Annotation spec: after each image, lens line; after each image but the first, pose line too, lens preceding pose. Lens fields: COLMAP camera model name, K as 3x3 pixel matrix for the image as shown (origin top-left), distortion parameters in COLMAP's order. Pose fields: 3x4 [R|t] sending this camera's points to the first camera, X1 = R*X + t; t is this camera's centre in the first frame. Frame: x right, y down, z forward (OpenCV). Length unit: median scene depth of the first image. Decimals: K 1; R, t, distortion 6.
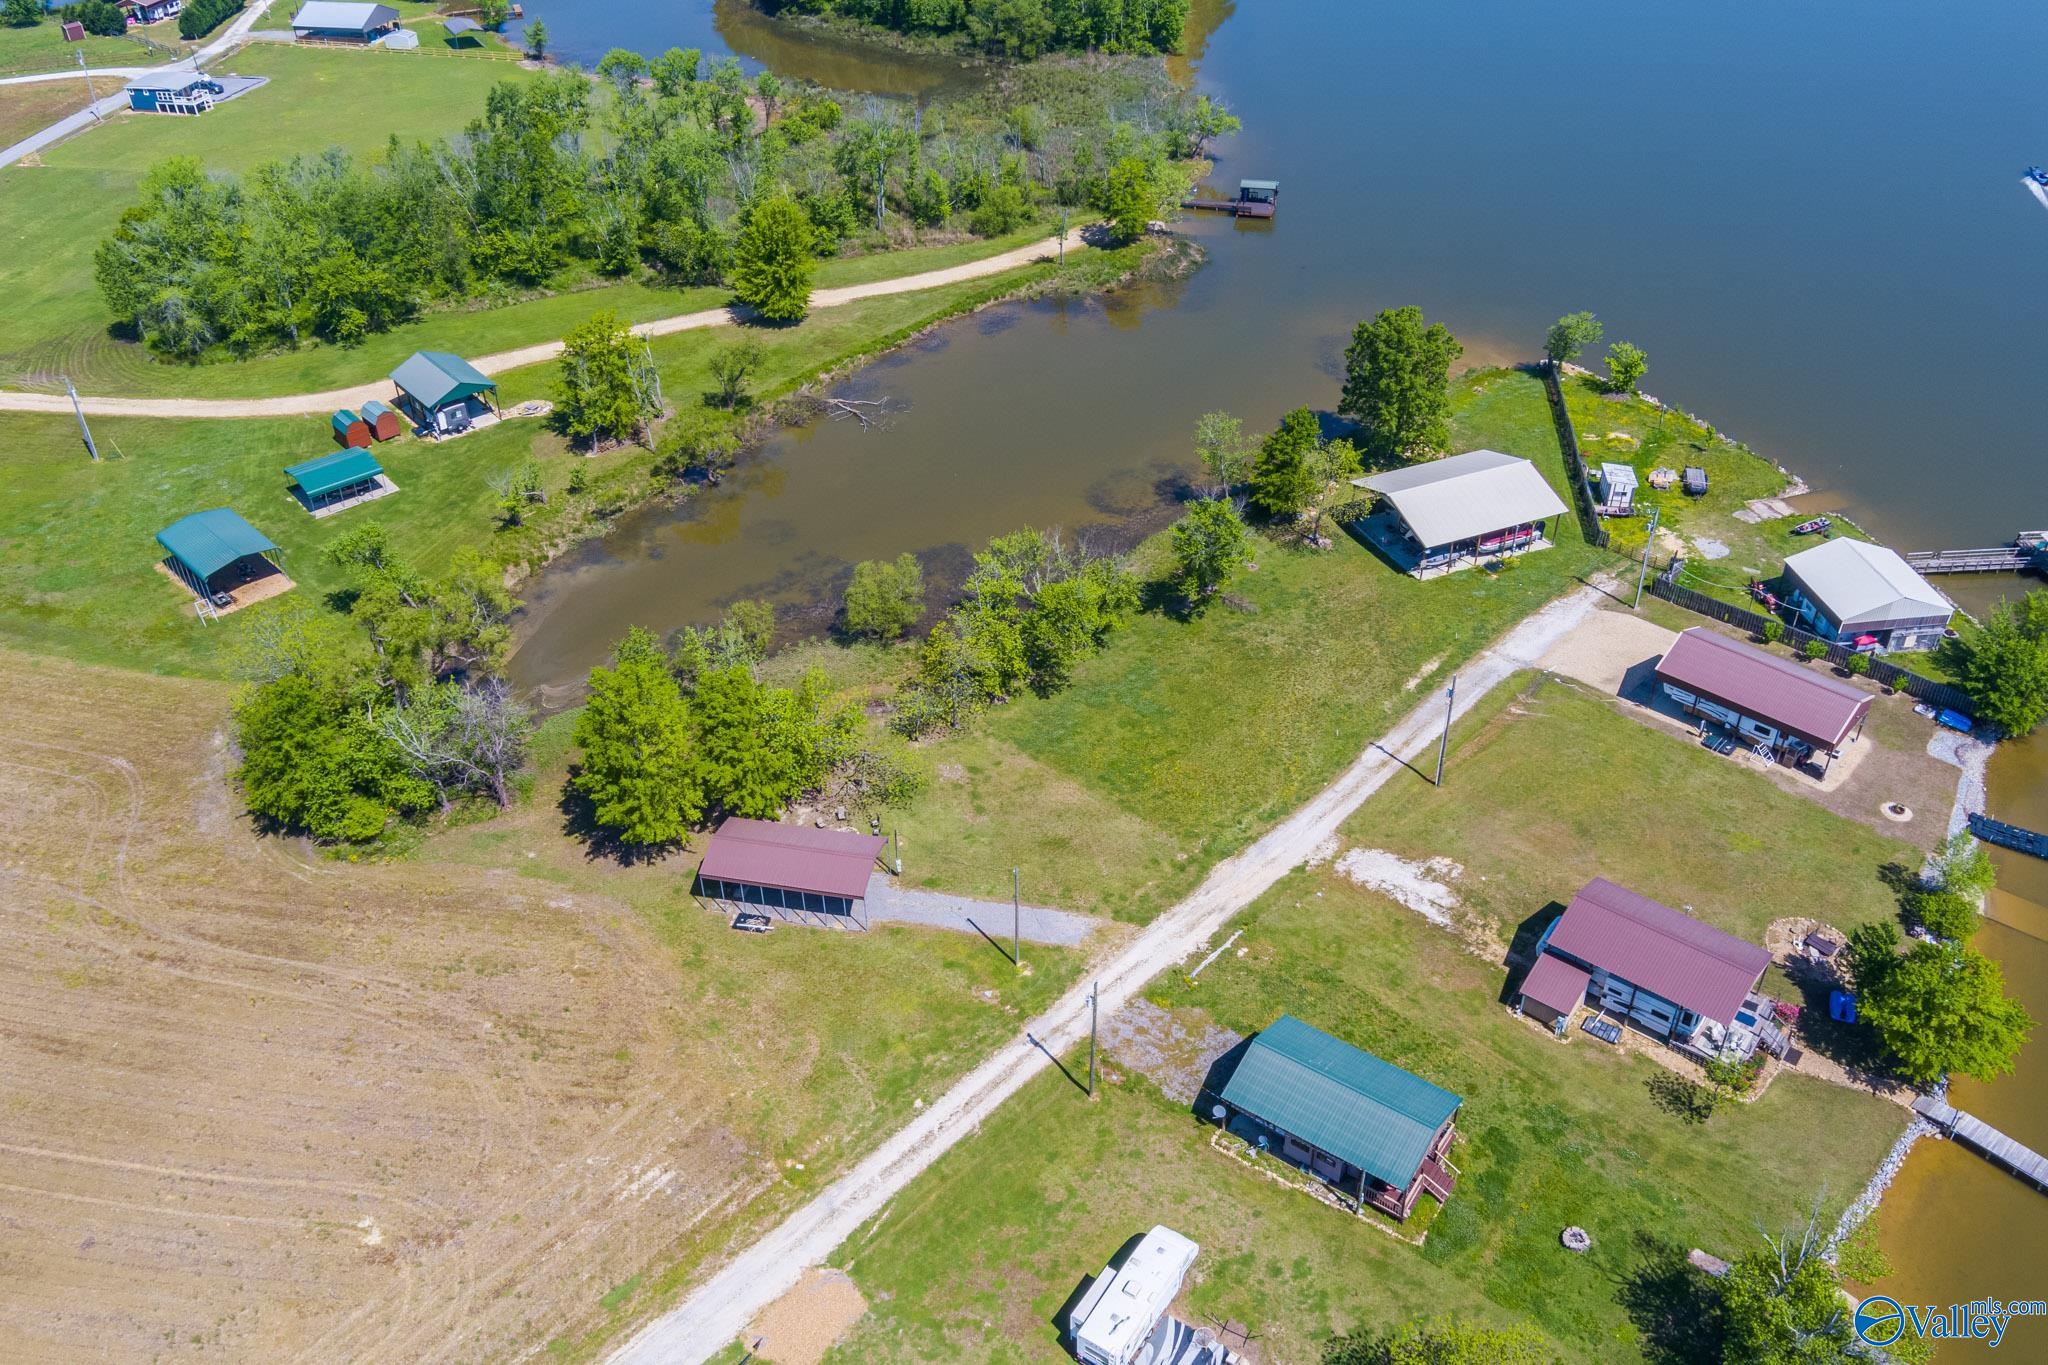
lens RADIAL K [[1662.3, 0, 1021.7], [0, 1662.3, 688.8], [0, 0, 1]] dist [-0.079503, 0.110935]
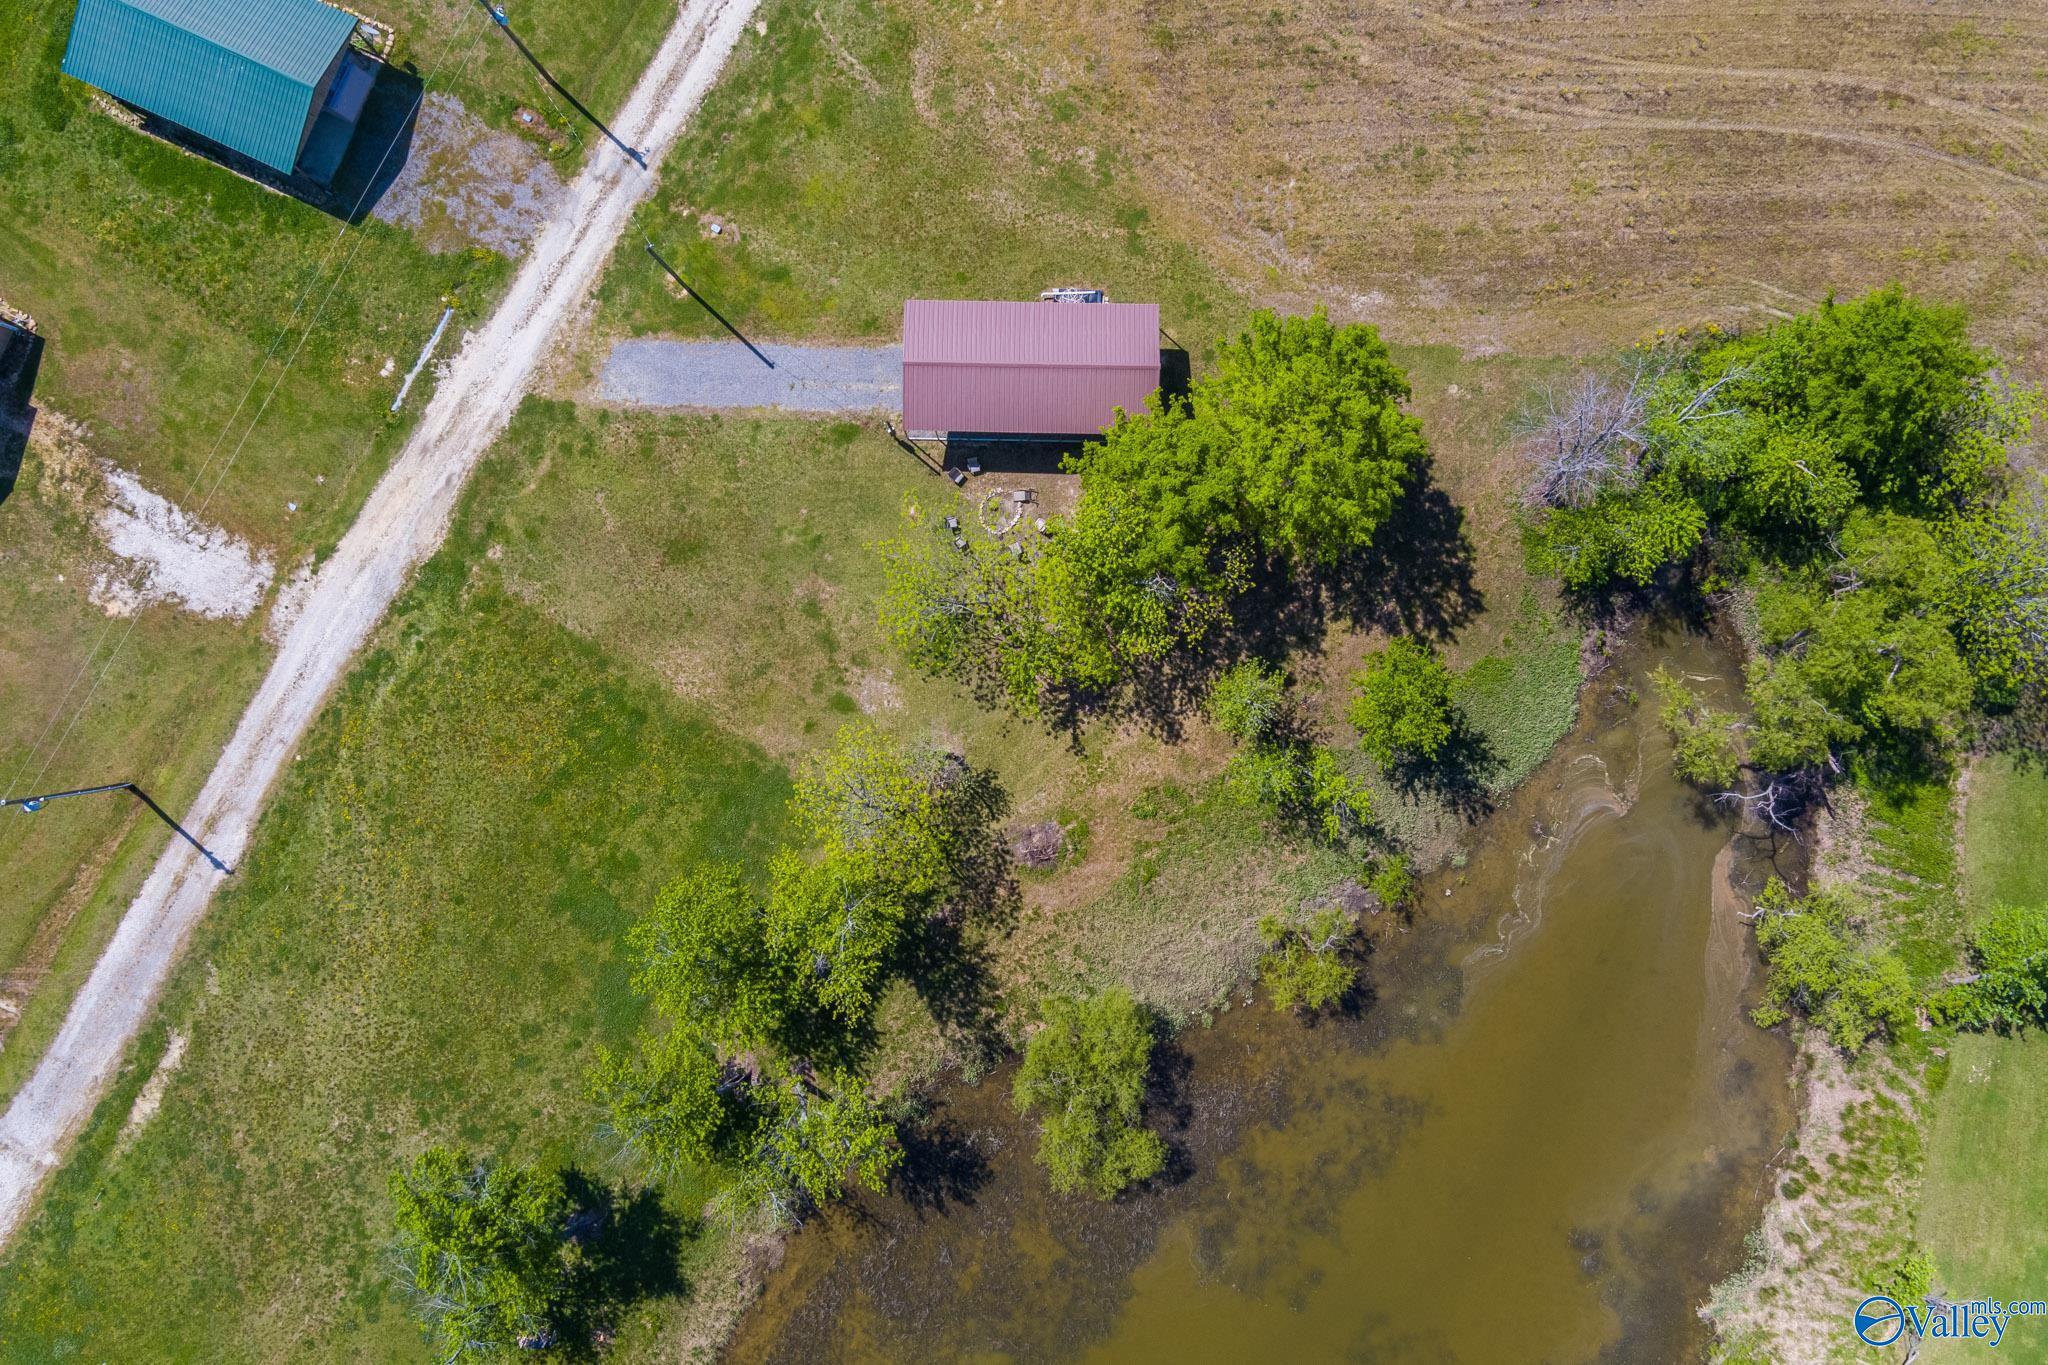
lens RADIAL K [[1662.3, 0, 1021.7], [0, 1662.3, 688.8], [0, 0, 1]] dist [-0.079503, 0.110935]
pose [[-0.980149, 0.197667, 0.015378, -0.107027], [-0.107032, -0.592823, 0.798189, -0.463182], [0.166892, 0.780698, 0.602211, 0.633784]]
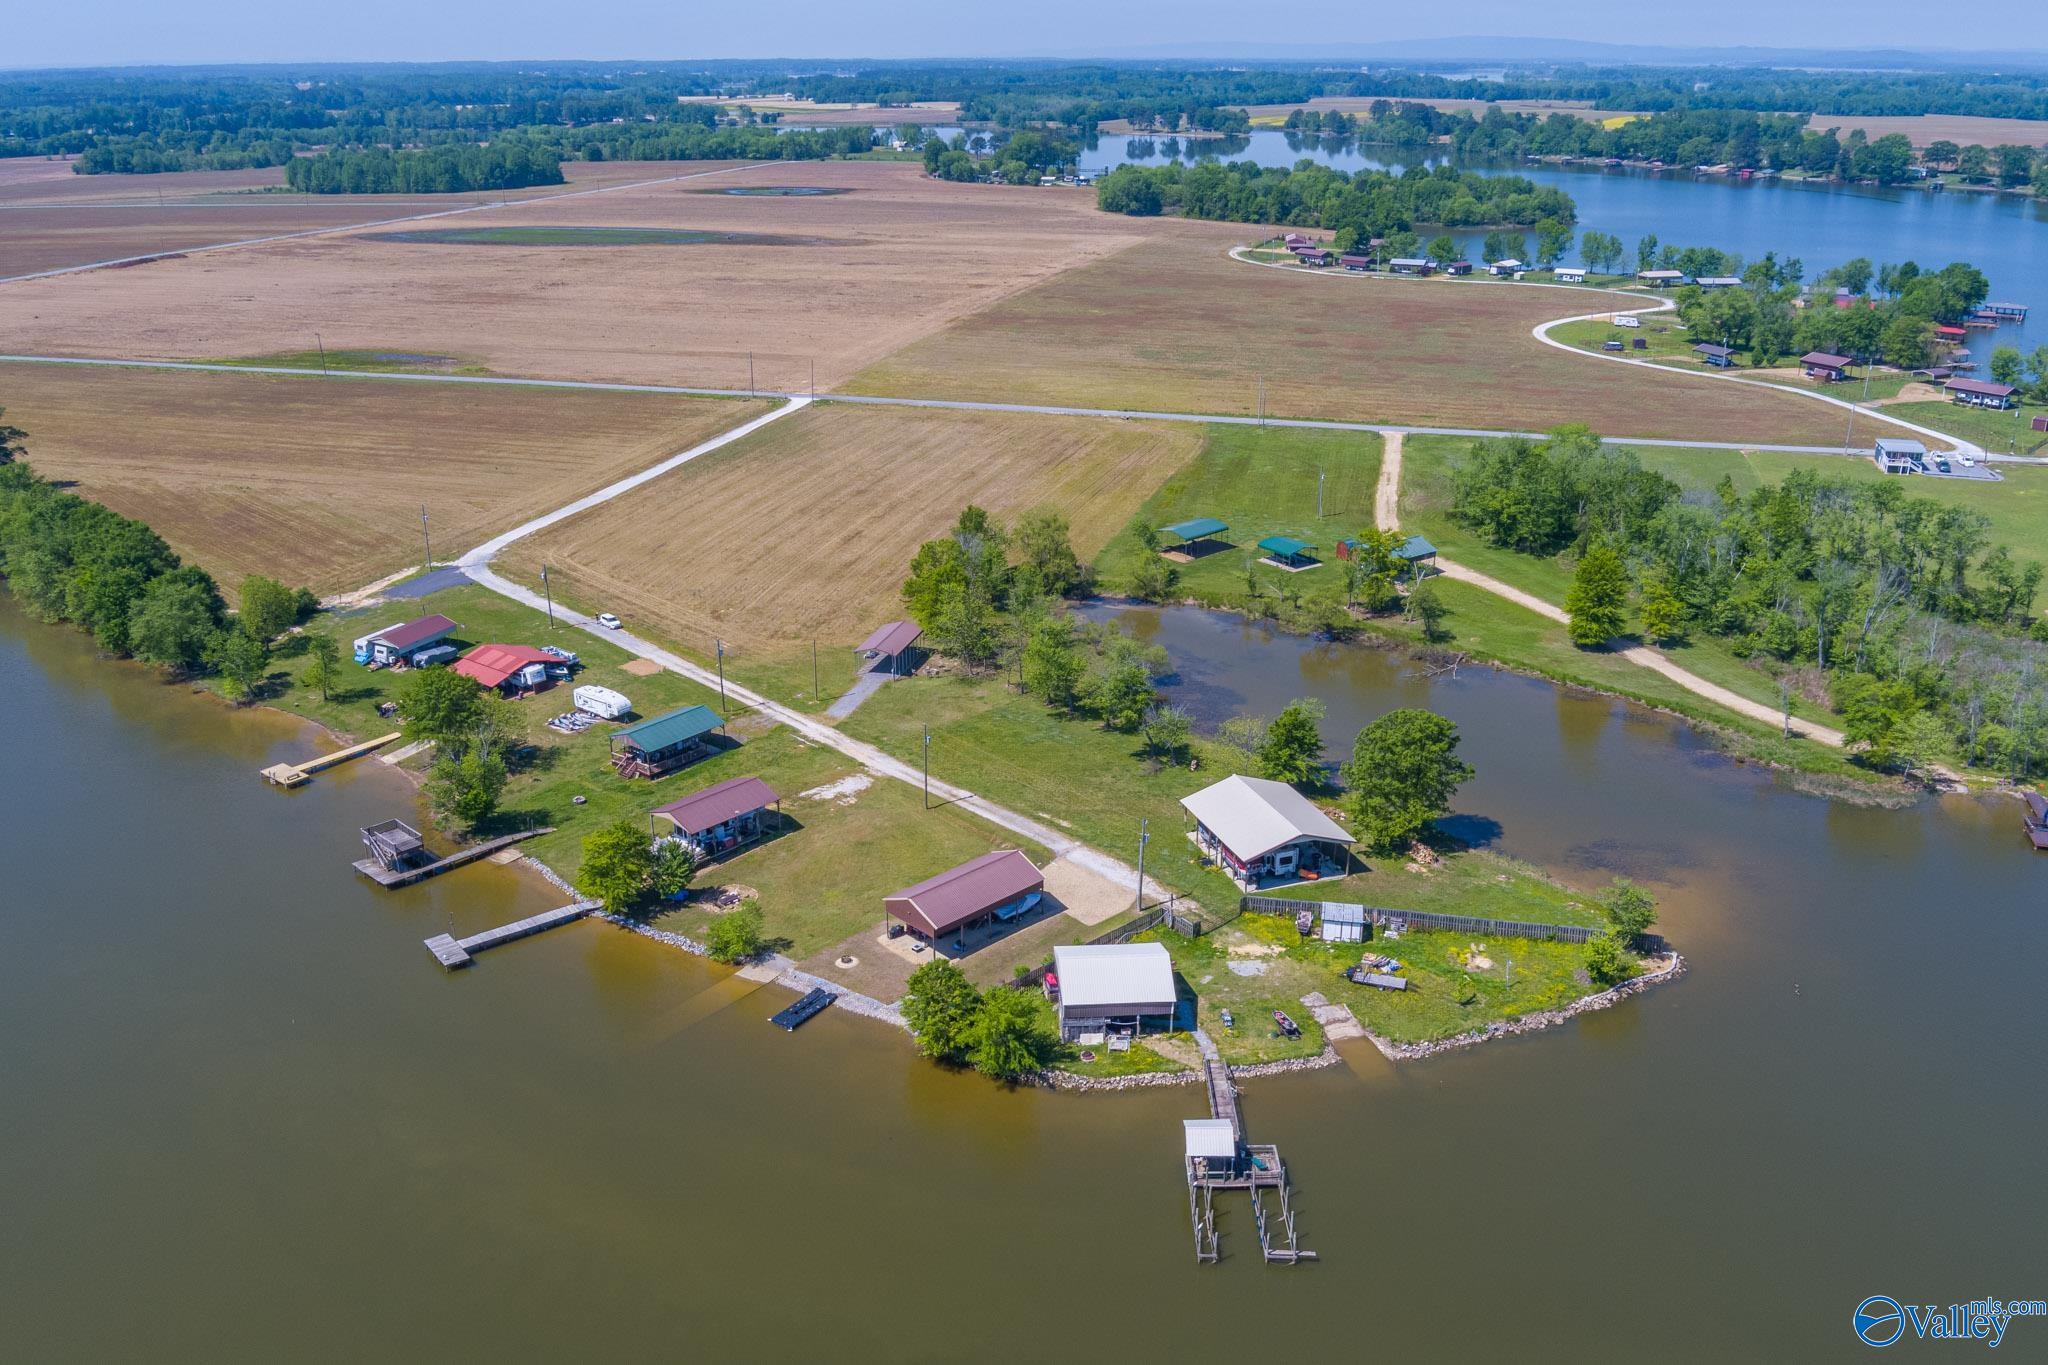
lens RADIAL K [[1662.3, 0, 1021.7], [0, 1662.3, 688.8], [0, 0, 1]] dist [-0.079503, 0.110935]
pose [[-0.062686, 0.378068, -0.923653, 1.566389], [-0.585152, 0.735794, 0.340887, -0.573647], [0.808497, 0.561846, 0.175104, 0.736899]]
